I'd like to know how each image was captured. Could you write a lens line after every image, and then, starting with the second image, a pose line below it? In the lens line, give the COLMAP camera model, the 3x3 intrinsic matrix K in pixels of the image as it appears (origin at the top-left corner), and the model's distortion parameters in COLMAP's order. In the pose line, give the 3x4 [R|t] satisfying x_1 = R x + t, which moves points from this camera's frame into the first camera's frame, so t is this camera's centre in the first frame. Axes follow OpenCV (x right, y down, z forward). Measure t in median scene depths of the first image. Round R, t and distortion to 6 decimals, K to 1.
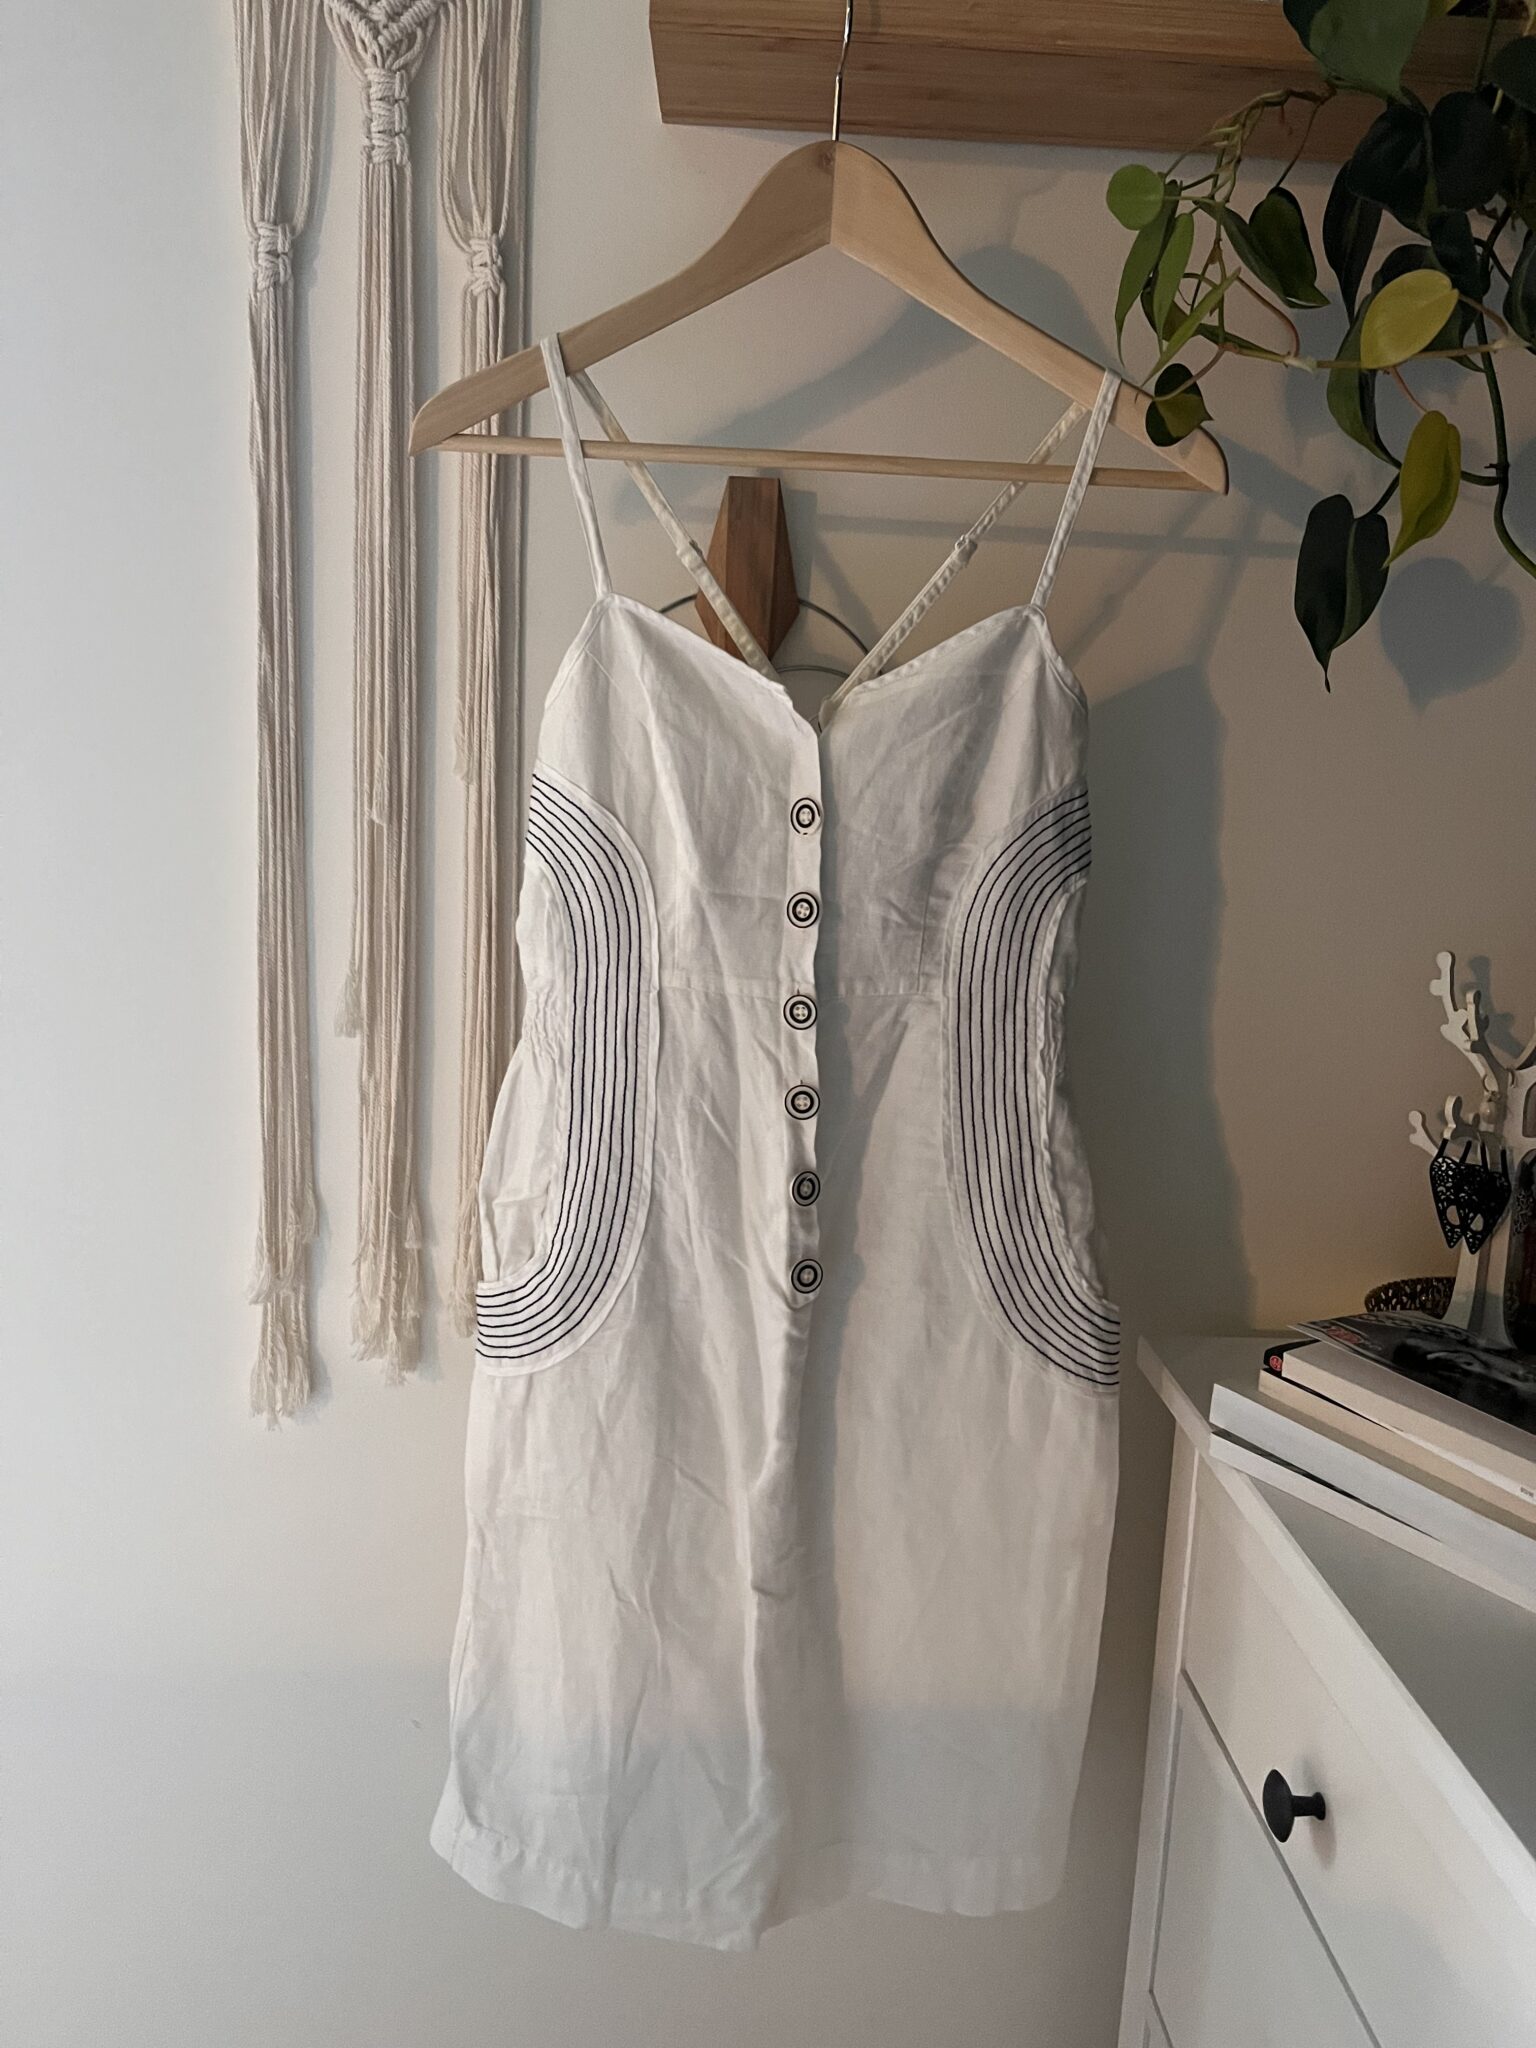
lens RADIAL K [[1541.8, 0, 782.4], [0, 1541.8, 1029.2], [0, 0, 1]] dist [0.022823, -0.030722]
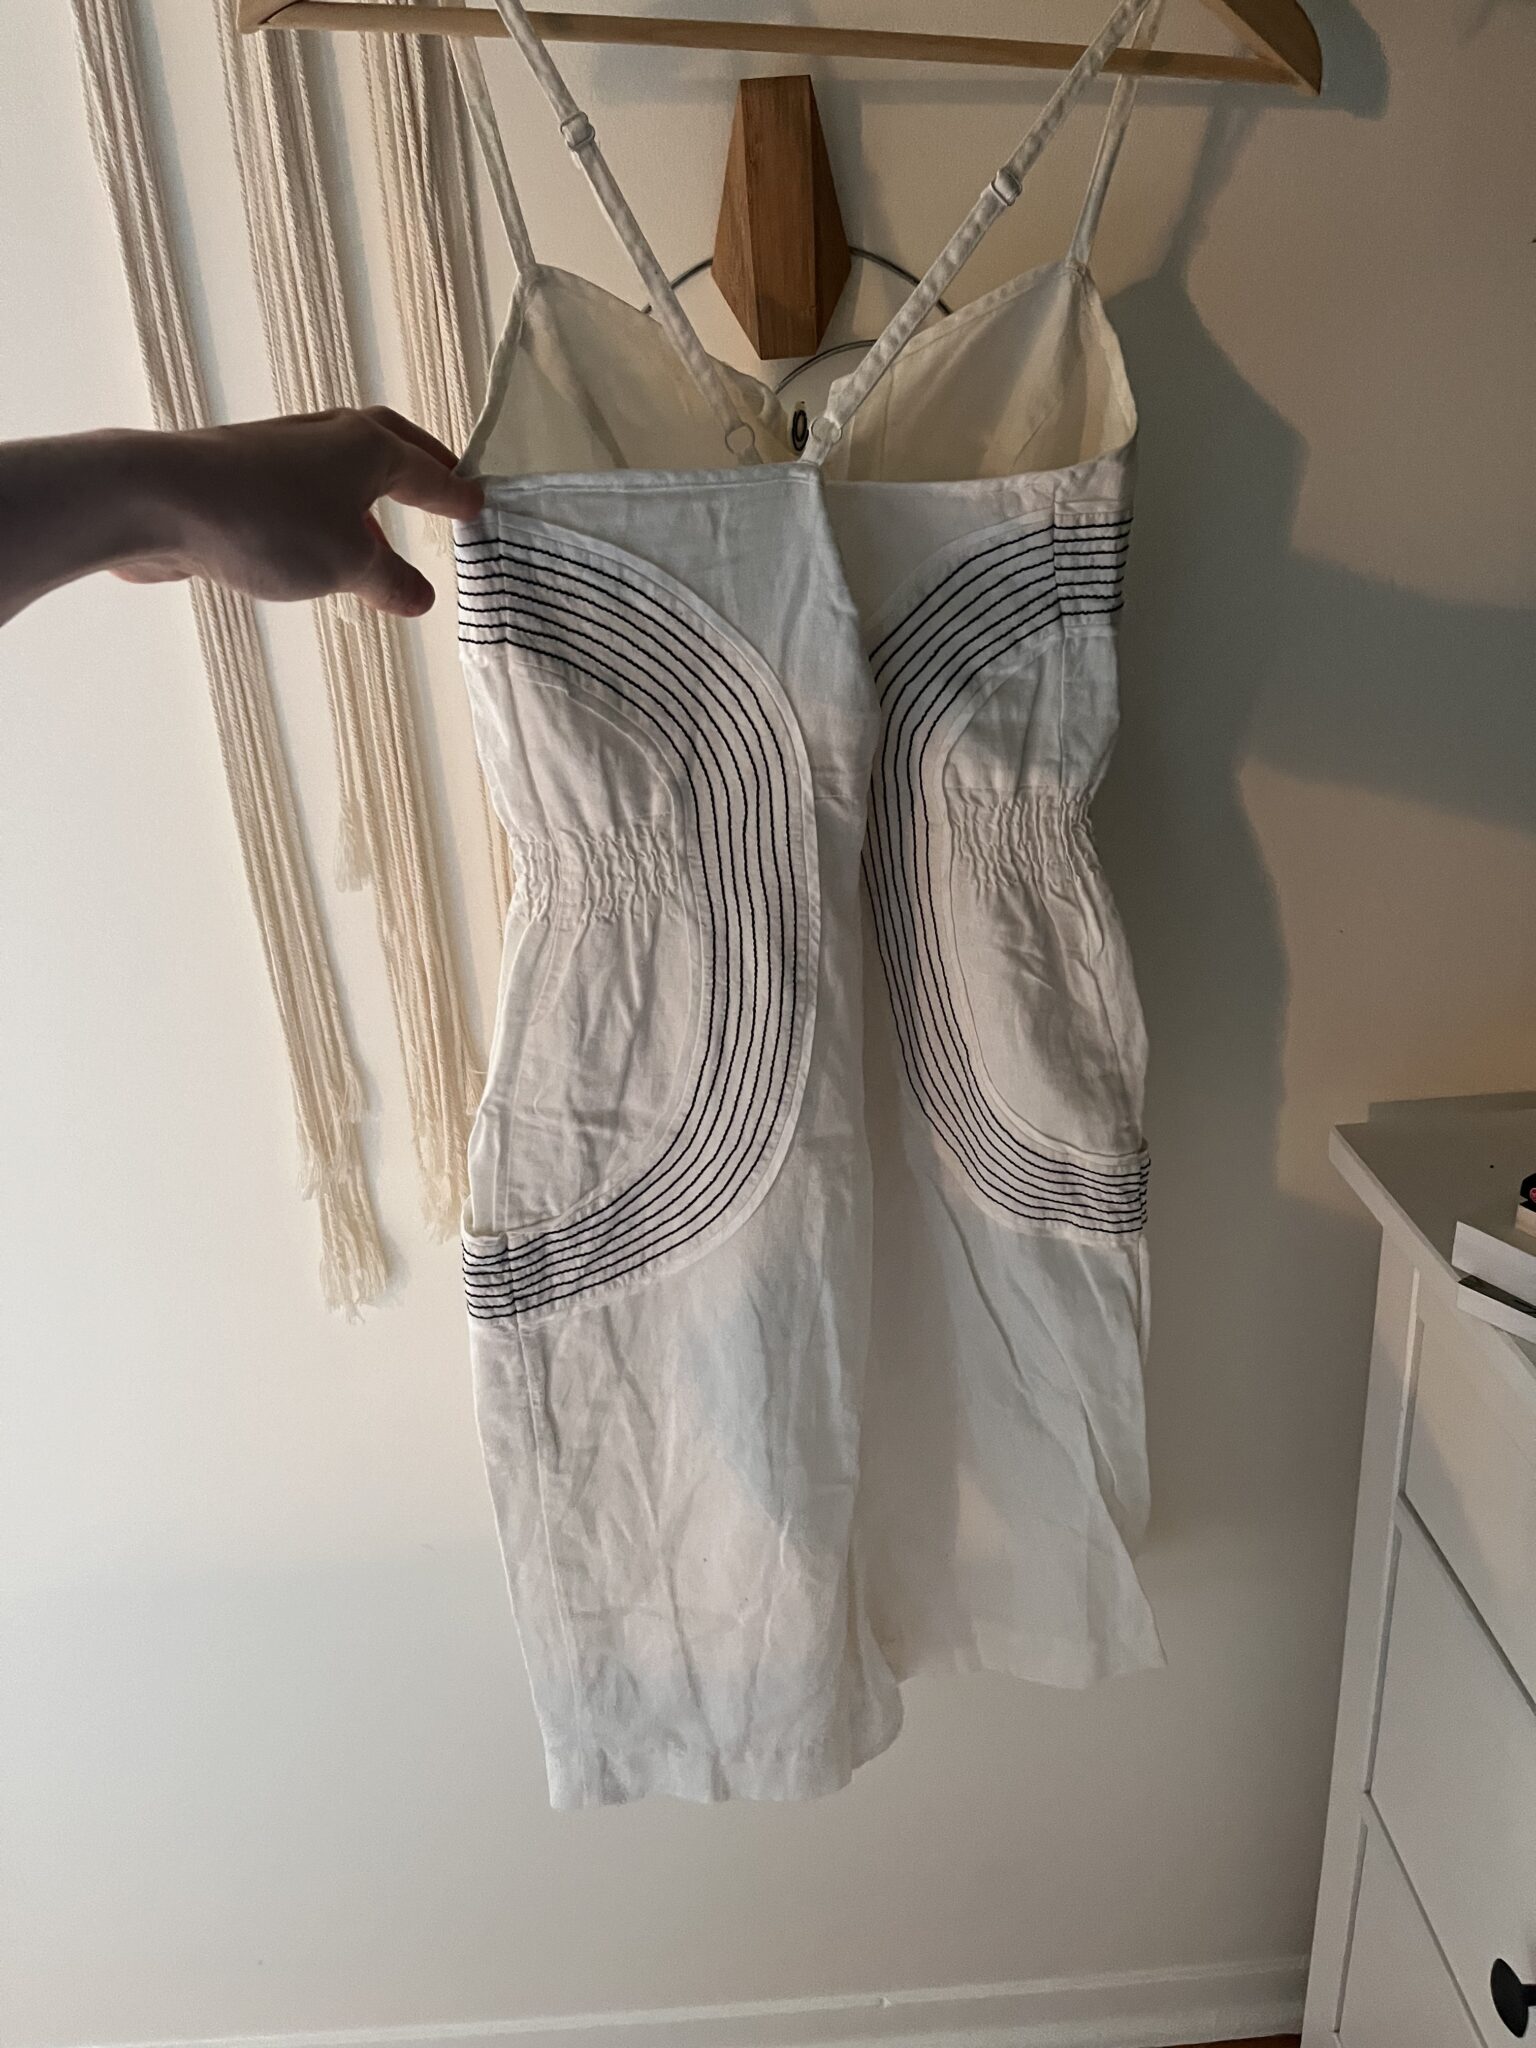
lens RADIAL K [[1541.8, 0, 749.7], [0, 1541.8, 1029.5], [0, 0, 1]] dist [0.022823, -0.030722]
pose [[0.993218, -0.109553, -0.038941, -0.048353], [0.115809, 0.961876, 0.247757, -0.103920], [0.010314, -0.250586, 0.968039, 0.179188]]
